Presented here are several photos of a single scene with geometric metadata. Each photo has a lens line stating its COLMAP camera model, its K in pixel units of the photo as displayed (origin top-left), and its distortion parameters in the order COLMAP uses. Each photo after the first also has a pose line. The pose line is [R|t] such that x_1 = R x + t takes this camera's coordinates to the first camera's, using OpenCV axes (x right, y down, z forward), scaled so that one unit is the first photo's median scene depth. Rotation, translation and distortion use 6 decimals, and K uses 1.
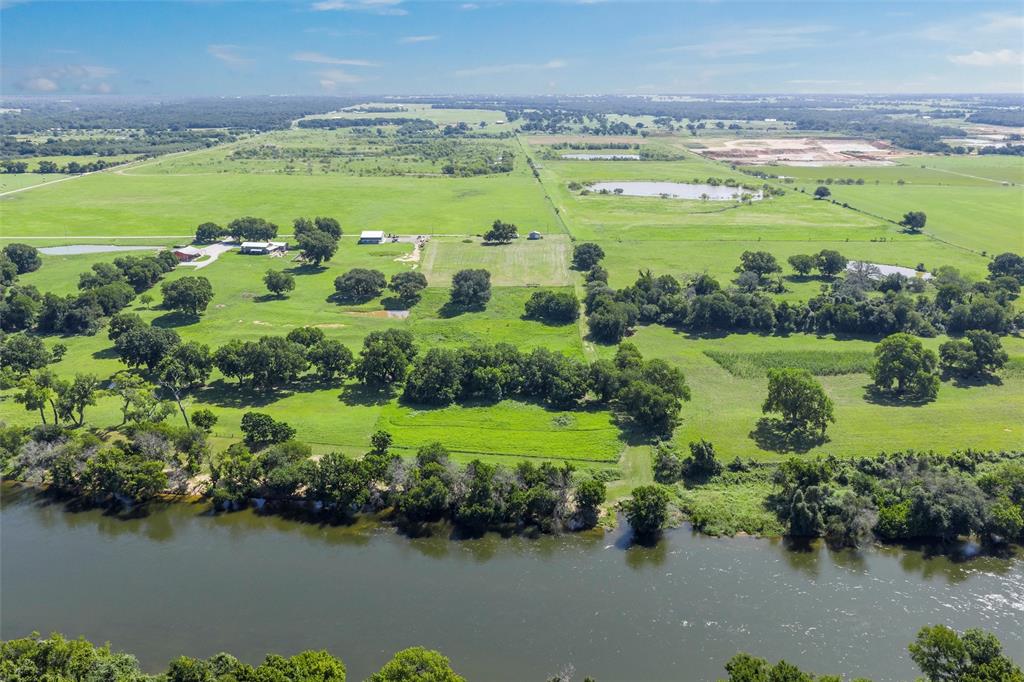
lens RADIAL K [[841.7, 0, 515.0], [0, 841.7, 342.5], [0, 0, 1]] dist [0.025411, -0.039222]
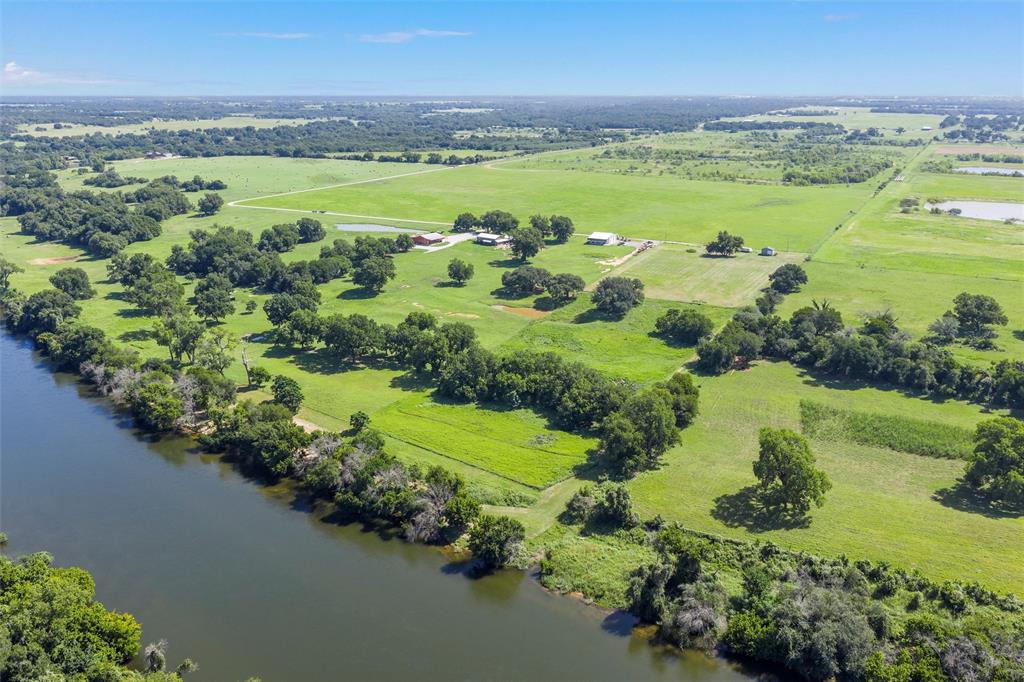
lens RADIAL K [[841.7, 0, 515.0], [0, 841.7, 342.5], [0, 0, 1]] dist [0.025411, -0.039222]
pose [[0.864327, 0.143887, -0.481908, 0.245688], [-0.145273, 0.988784, 0.034675, -0.022502], [0.481492, 0.040038, 0.875535, 0.076600]]
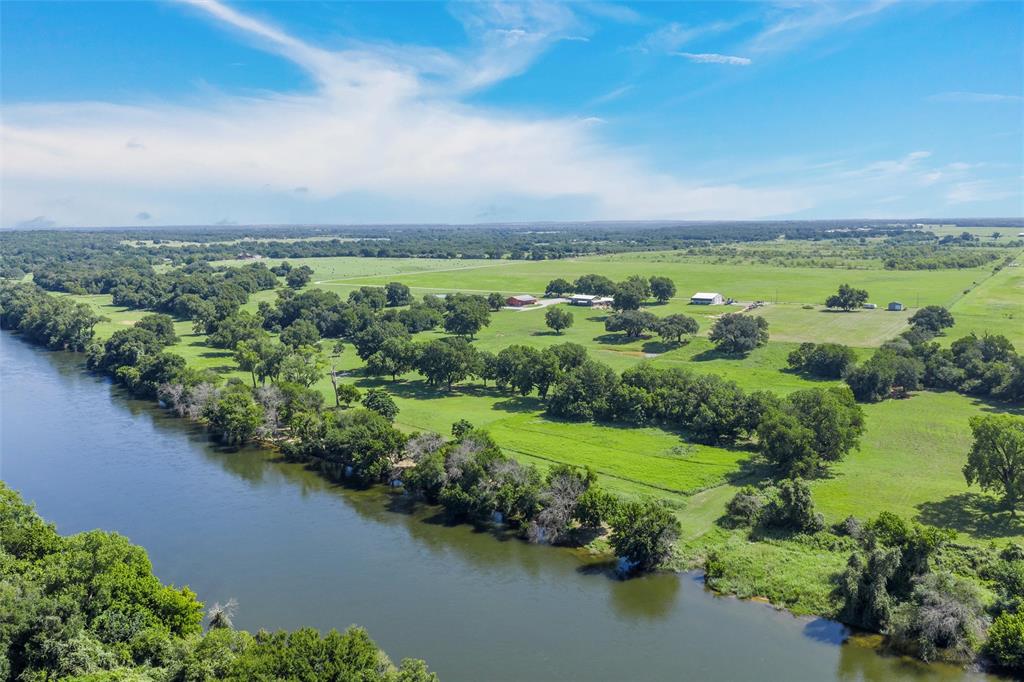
lens RADIAL K [[841.7, 0, 515.0], [0, 841.7, 342.5], [0, 0, 1]] dist [0.025411, -0.039222]
pose [[0.819600, 0.073344, -0.568222, 0.194559], [-0.158104, 0.982216, -0.101267, 0.051247], [0.550689, 0.172837, 0.816620, 0.127345]]
